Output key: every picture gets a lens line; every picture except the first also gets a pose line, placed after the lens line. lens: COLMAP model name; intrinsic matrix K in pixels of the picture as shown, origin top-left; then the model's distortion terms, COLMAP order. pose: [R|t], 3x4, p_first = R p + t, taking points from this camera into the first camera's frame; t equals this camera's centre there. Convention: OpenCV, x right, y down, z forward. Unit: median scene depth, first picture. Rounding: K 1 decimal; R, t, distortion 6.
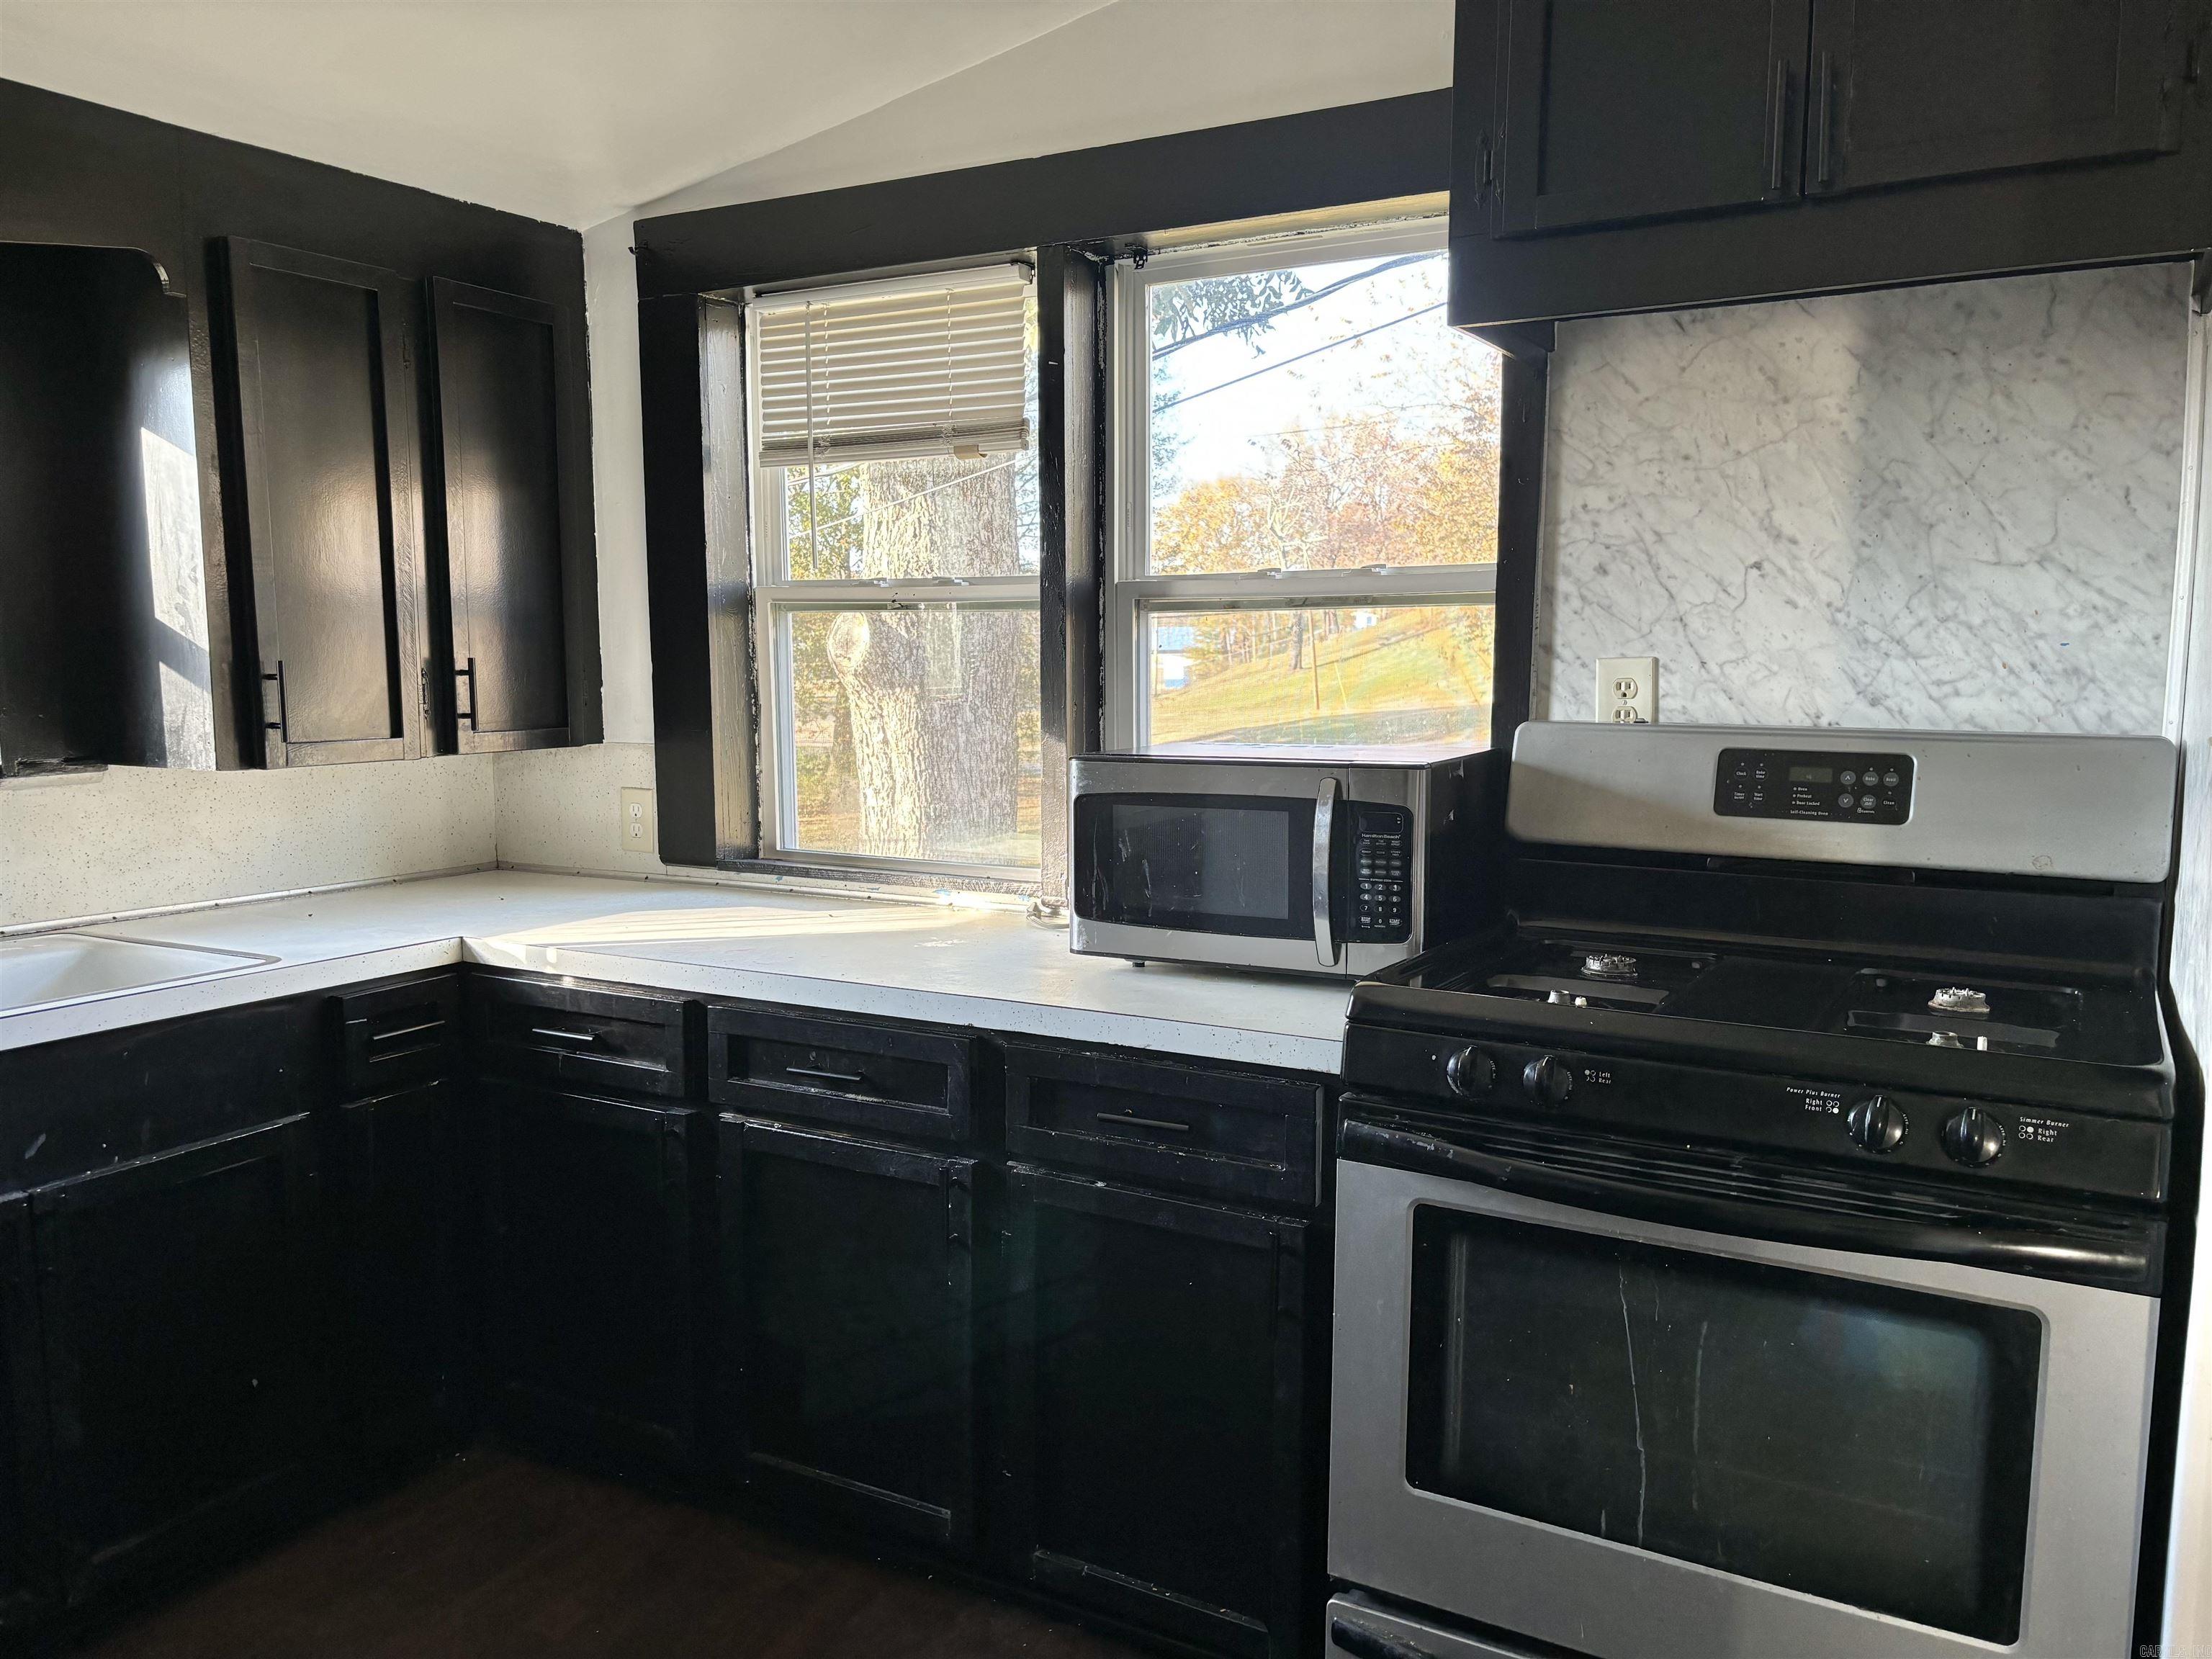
lens RADIAL K [[1685.9, 0, 1104.1], [0, 1685.9, 840.4], [0, 0, 1]] dist [0.056358, -0.036333]
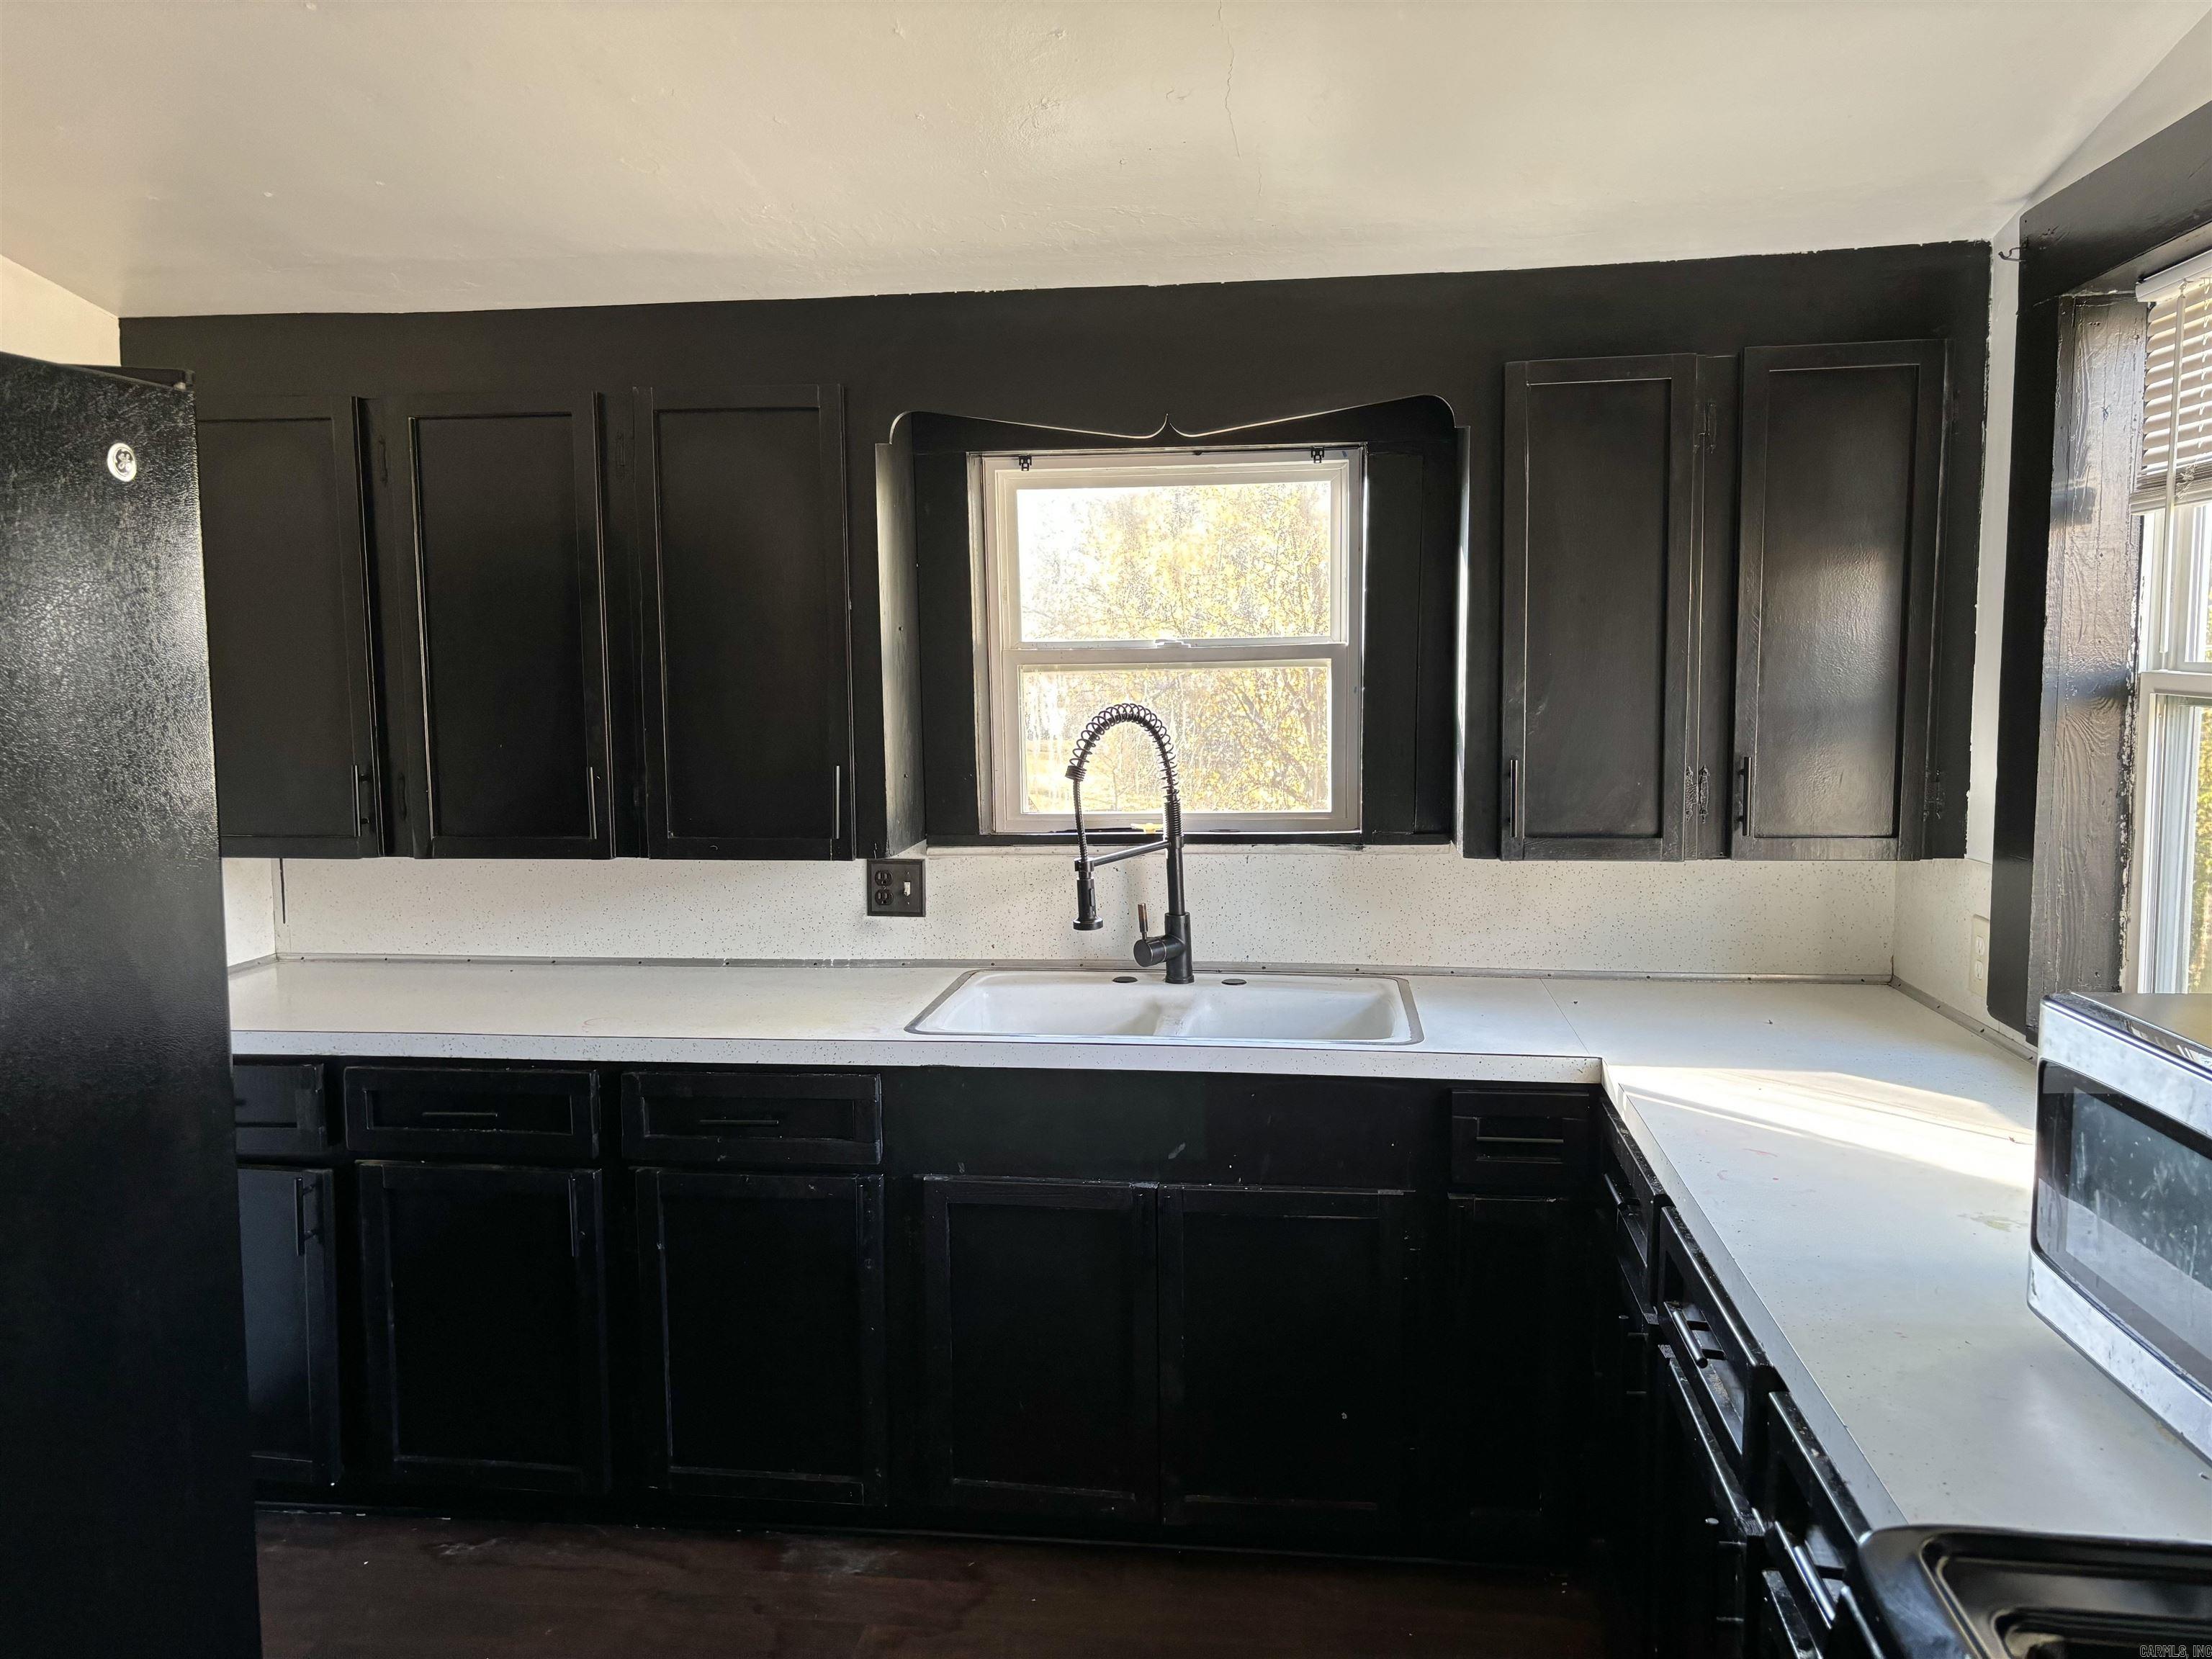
lens RADIAL K [[1685.9, 0, 1088.0], [0, 1685.9, 817.5], [0, 0, 1]] dist [0.056358, -0.036333]
pose [[0.372323, 0.090169, -0.923713, 0.349069], [-0.094723, 0.993764, 0.058827, -0.096934], [0.923257, 0.065595, 0.378542, 0.333851]]
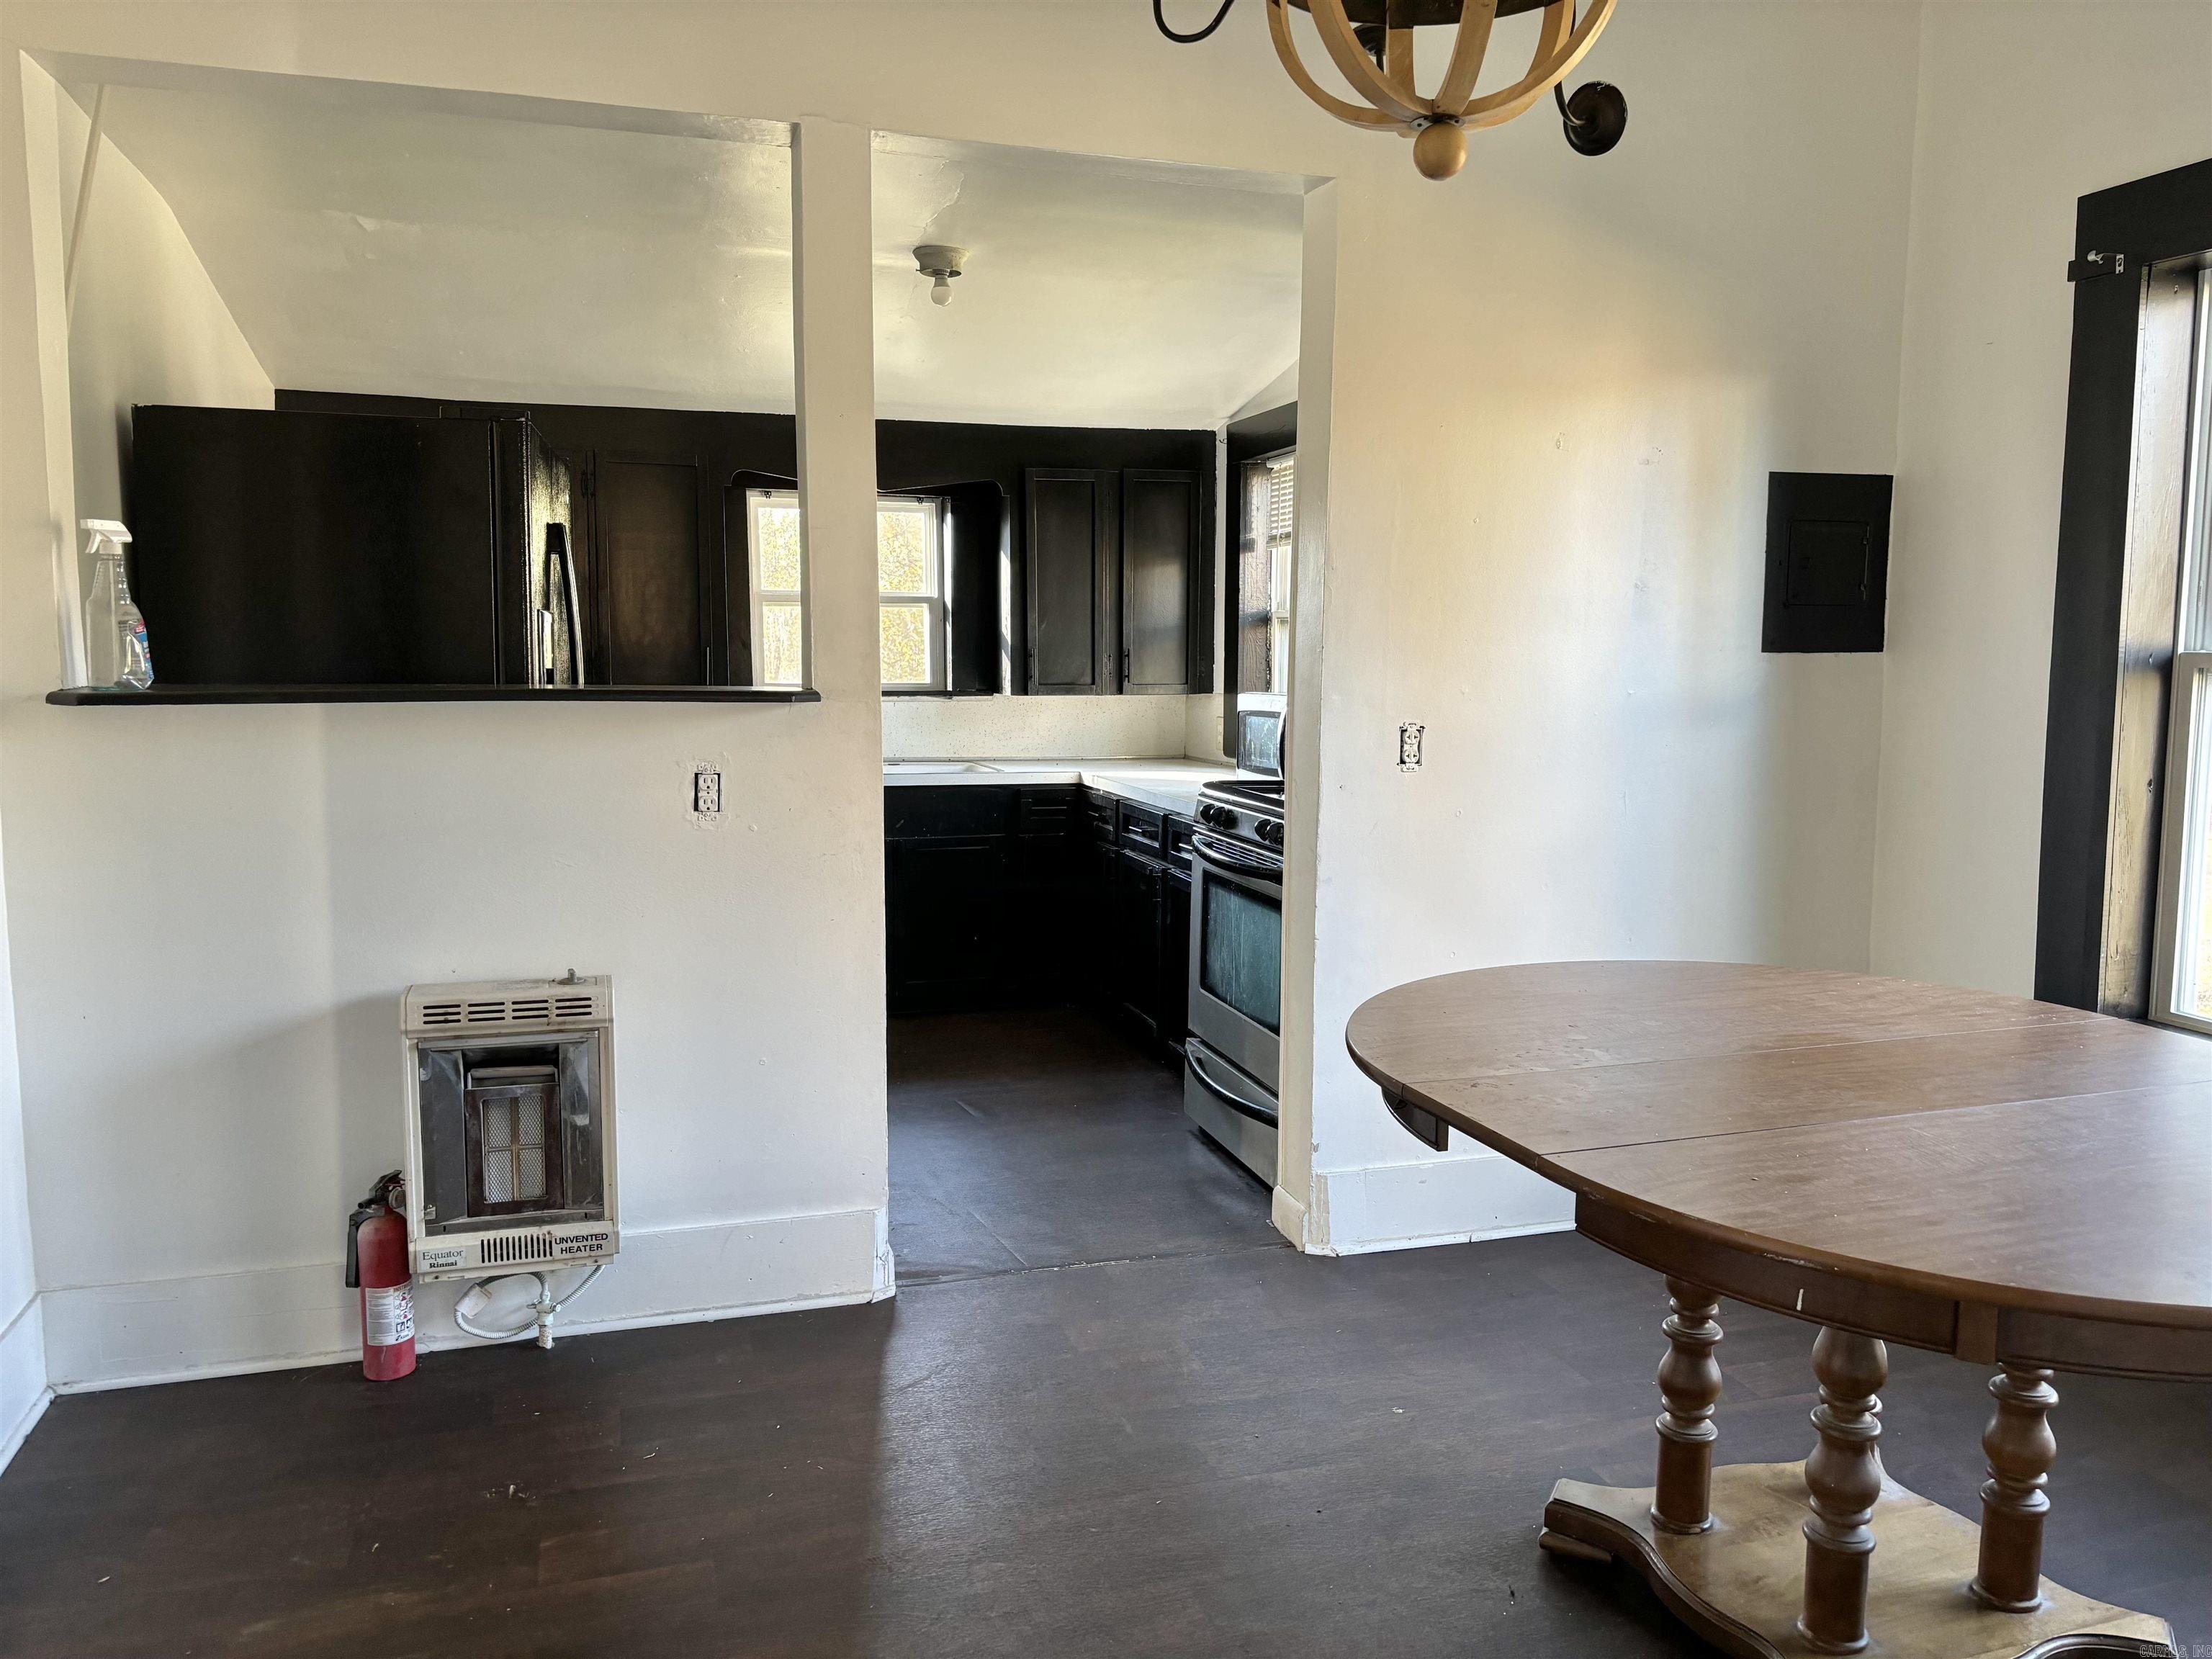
lens RADIAL K [[1685.9, 0, 1100.9], [0, 1685.9, 834.6], [0, 0, 1]] dist [0.056358, -0.036333]
pose [[0.713717, 0.084359, -0.695336, 1.095127], [-0.087059, 0.995707, 0.031440, 0.061764], [0.695003, 0.038096, 0.717997, -0.527736]]
